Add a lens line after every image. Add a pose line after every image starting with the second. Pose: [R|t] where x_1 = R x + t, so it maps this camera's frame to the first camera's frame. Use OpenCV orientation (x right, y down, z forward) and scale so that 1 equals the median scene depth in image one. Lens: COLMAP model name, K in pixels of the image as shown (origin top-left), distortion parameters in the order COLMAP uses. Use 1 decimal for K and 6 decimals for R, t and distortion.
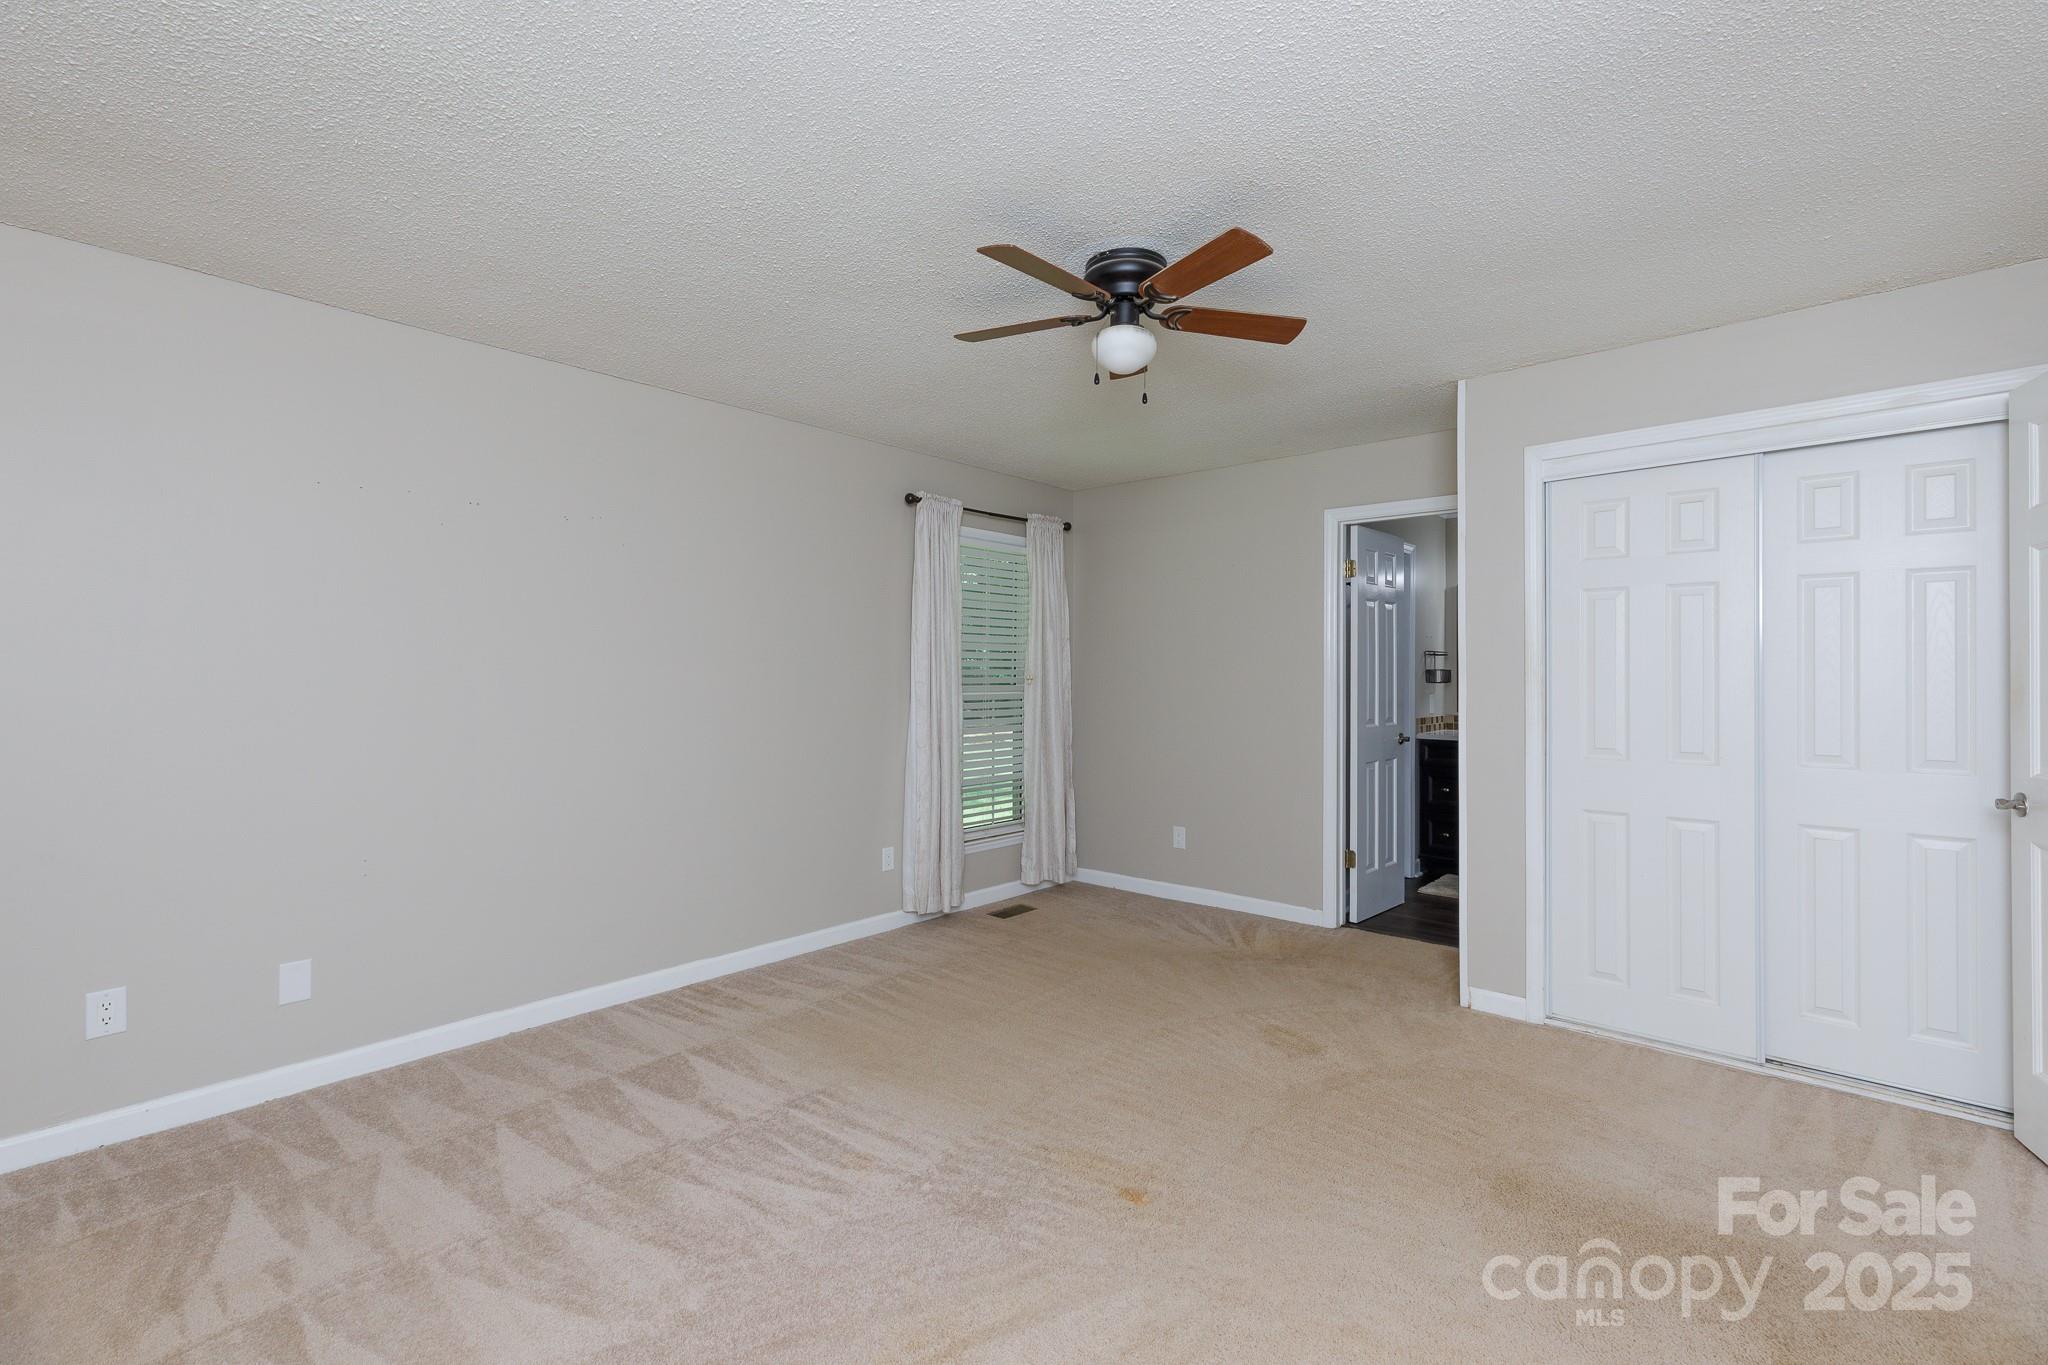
lens RADIAL K [[919.1, 0, 1024.0], [0, 919.1, 682.5], [0, 0, 1]] dist [0.000443, -0.000014]
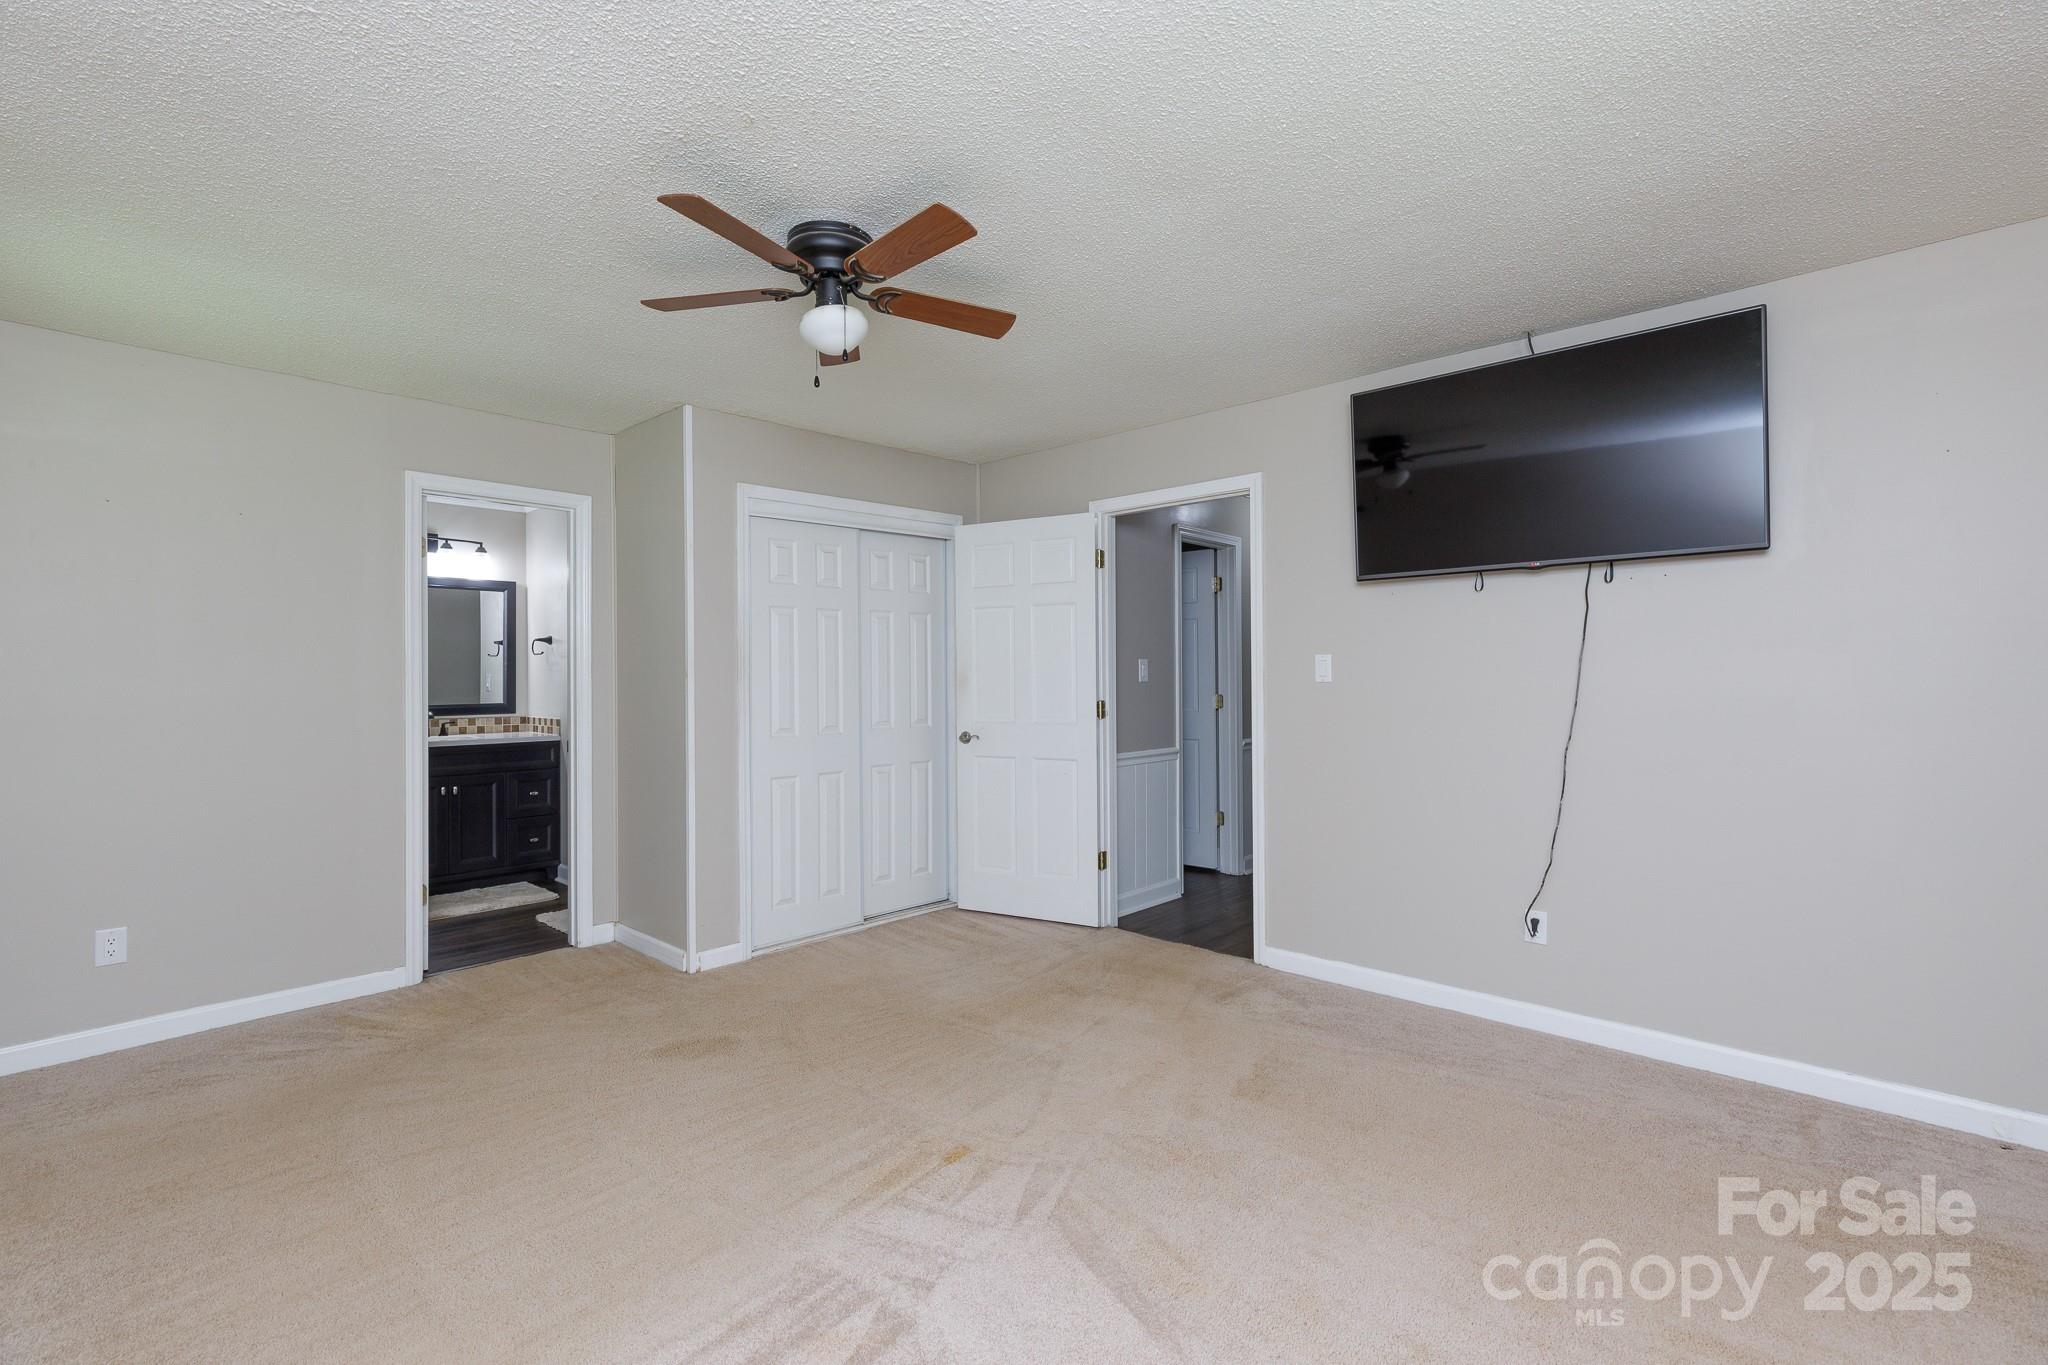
lens RADIAL K [[919.1, 0, 1024.0], [0, 919.1, 682.5], [0, 0, 1]] dist [0.000443, -0.000014]
pose [[-0.005775, -0.002561, 0.999980, -0.681706], [0.006637, 0.999975, 0.002599, 0.001008], [-0.999961, 0.006652, -0.005757, 0.649041]]
